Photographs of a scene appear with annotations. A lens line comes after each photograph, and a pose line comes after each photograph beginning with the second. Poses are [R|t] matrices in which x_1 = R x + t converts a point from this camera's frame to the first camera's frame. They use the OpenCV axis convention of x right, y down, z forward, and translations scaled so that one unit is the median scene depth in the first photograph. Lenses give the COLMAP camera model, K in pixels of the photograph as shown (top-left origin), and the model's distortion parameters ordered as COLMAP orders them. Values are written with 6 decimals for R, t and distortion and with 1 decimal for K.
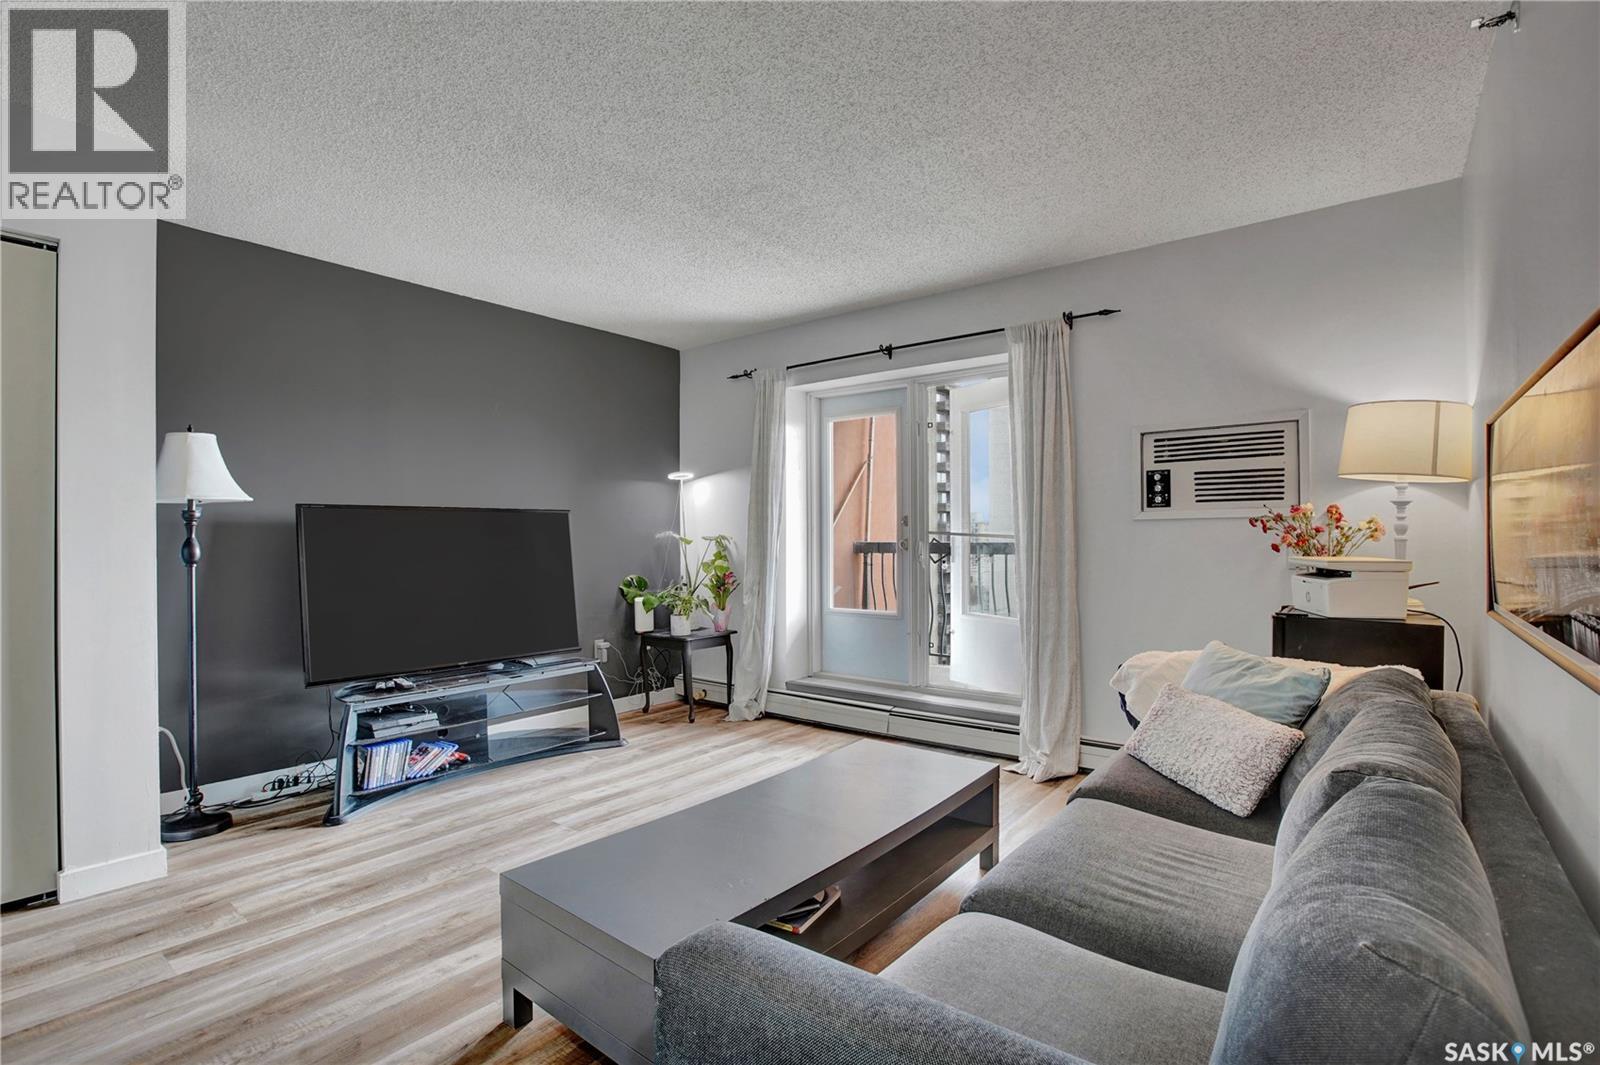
lens RADIAL K [[771.5, 0, 800.0], [0, 771.5, 532.5], [0, 0, 1]] dist [-0.002743, -0.000161]
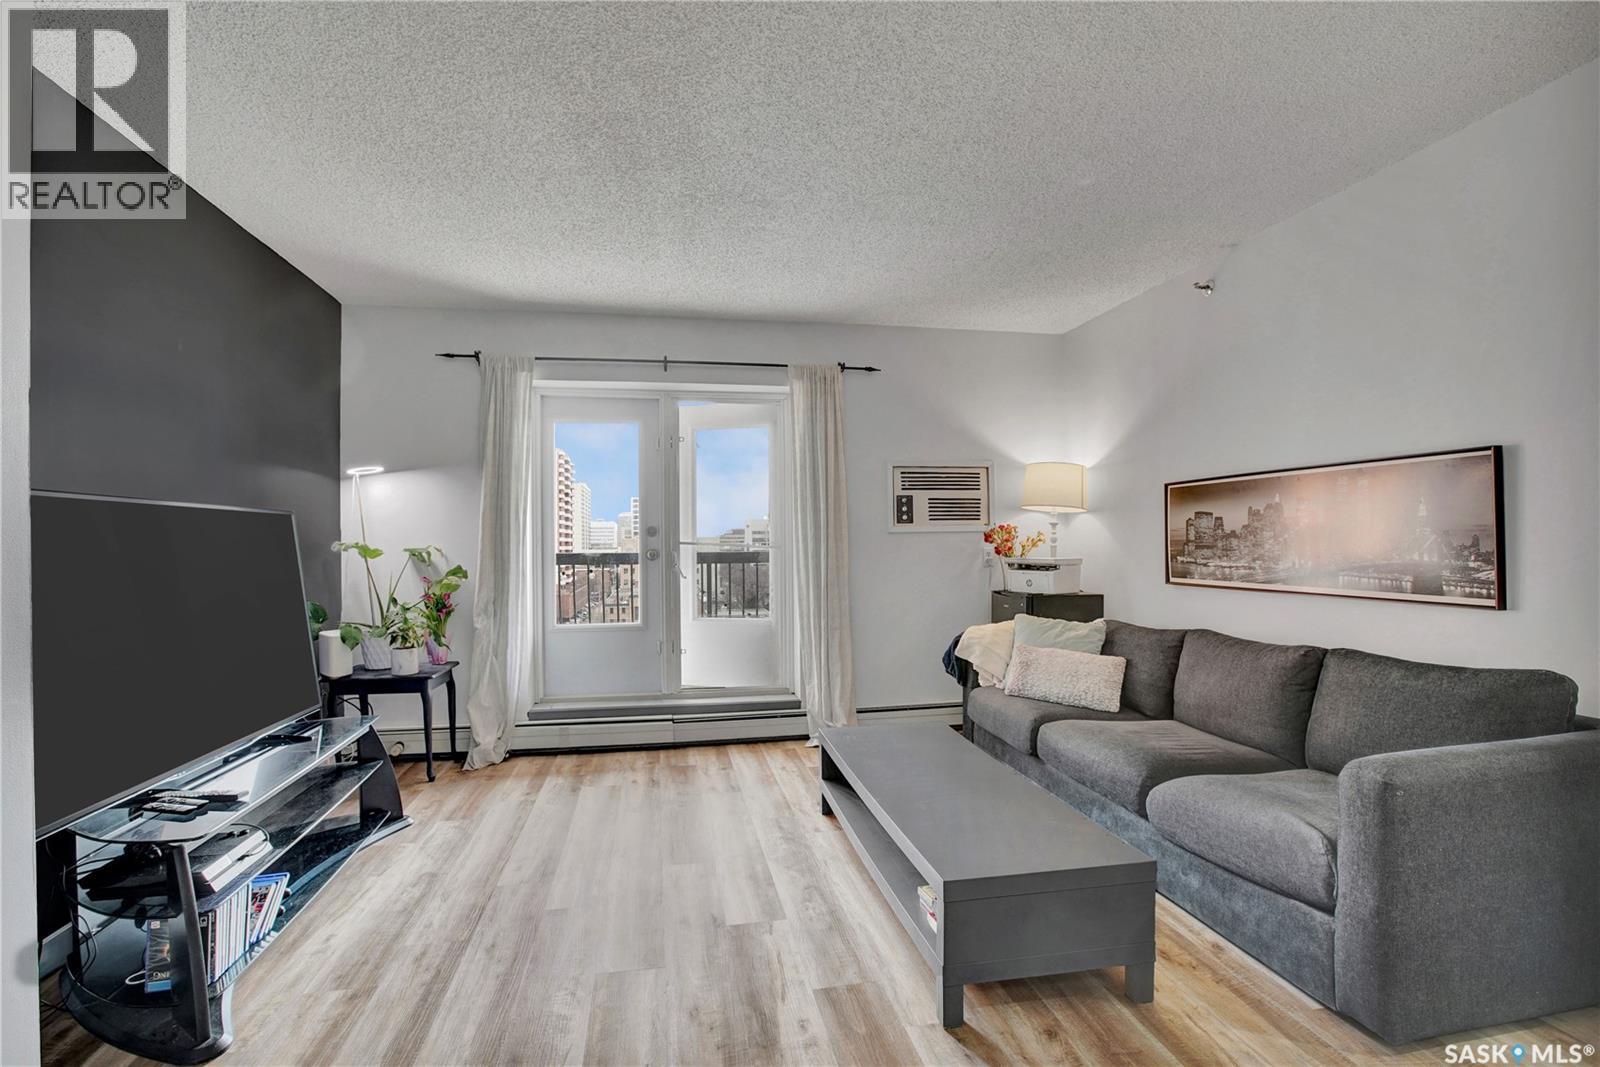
lens RADIAL K [[756.6, 0, 800.0], [0, 756.6, 533.5], [0, 0, 1]] dist [-0.000106, 0.000366]
pose [[0.671456, 0.009534, 0.740983, -0.563229], [0.002082, 0.999889, -0.014752, 0.003588], [-0.741042, 0.011449, 0.671361, 0.231547]]
